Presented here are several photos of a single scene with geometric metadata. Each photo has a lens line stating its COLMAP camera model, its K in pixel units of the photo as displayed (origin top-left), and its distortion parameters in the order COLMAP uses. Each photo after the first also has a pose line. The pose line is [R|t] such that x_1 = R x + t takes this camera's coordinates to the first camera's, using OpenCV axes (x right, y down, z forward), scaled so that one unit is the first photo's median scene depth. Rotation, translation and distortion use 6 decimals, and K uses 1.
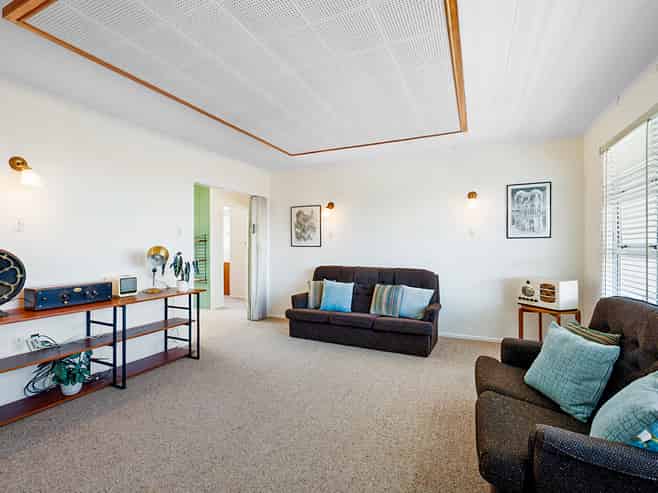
lens RADIAL K [[320.3, 0, 329.0], [0, 320.3, 246.5], [0, 0, 1]] dist [-0.000069, 0.000132]
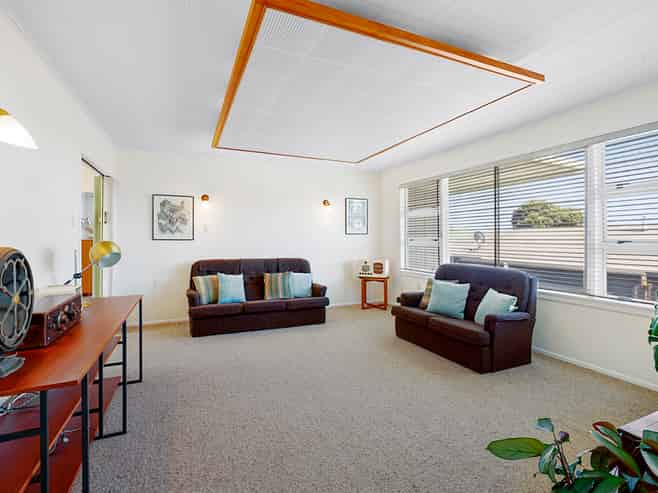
lens RADIAL K [[320.3, 0, 329.0], [0, 320.3, 246.5], [0, 0, 1]] dist [-0.000069, 0.000132]
pose [[0.645475, -0.020835, 0.763497, -0.550454], [-0.004155, 0.999517, 0.030789, -0.013268], [-0.763770, -0.023046, 0.645077, 0.093578]]
